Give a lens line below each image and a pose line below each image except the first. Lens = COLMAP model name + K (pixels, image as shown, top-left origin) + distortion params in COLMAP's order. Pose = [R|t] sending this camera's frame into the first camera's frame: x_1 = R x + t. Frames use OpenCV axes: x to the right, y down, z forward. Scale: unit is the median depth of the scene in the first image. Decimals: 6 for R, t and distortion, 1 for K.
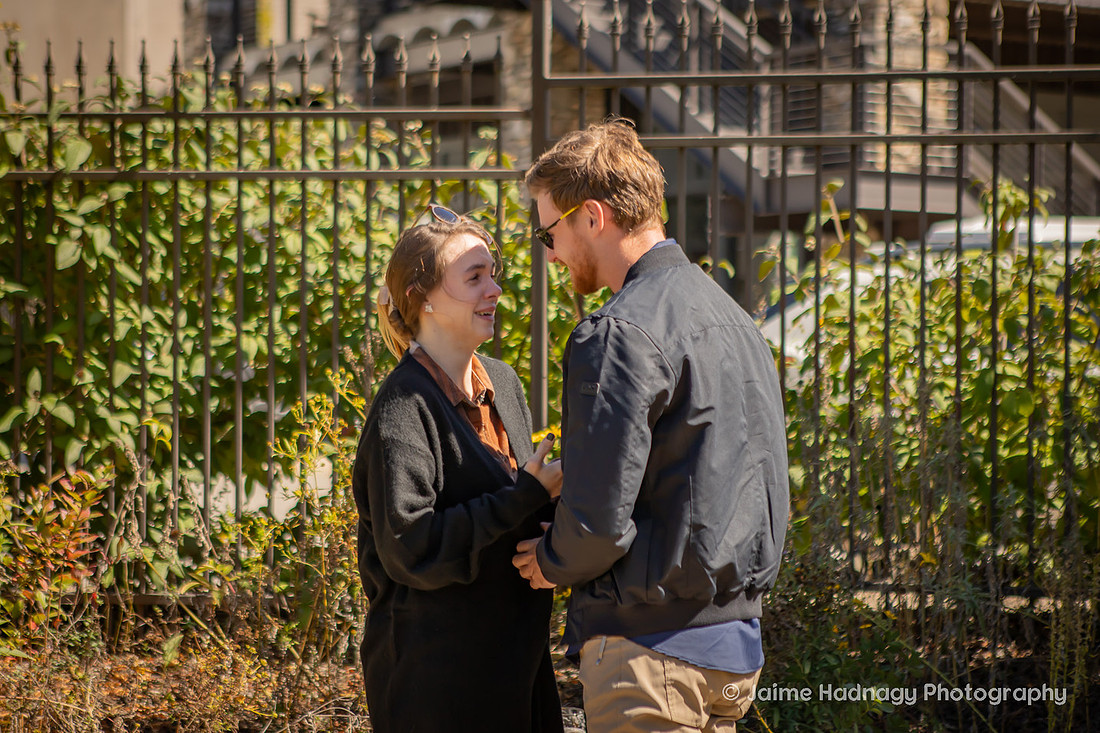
lens RADIAL K [[2329.2, 0, 534.7], [0, 2329.2, 308.6], [0, 0, 1]] dist [0.139603, 0.114342]
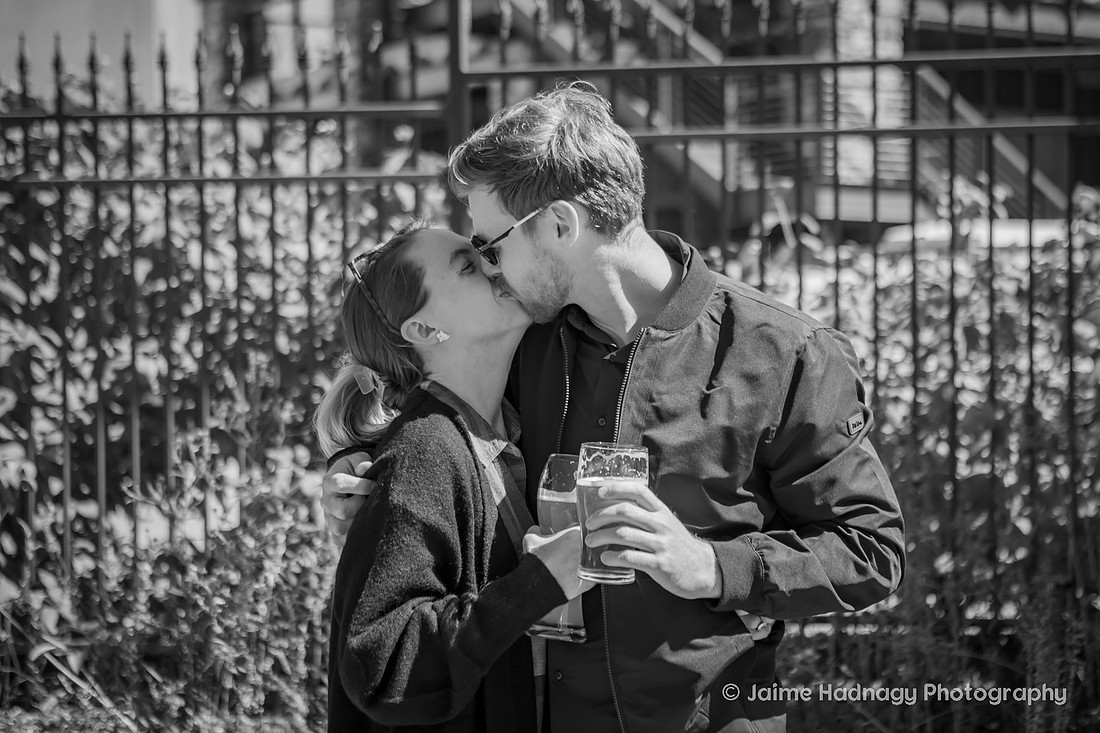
lens RADIAL K [[2032.1, 0, 622.2], [0, 2032.1, 352.6], [0, 0, 1]] dist [0.077518, 0.137949]
pose [[0.999144, -0.016465, 0.037960, 0.033413], [0.015714, 0.999676, 0.020000, -0.003408], [-0.038277, -0.019386, 0.999079, 0.191034]]
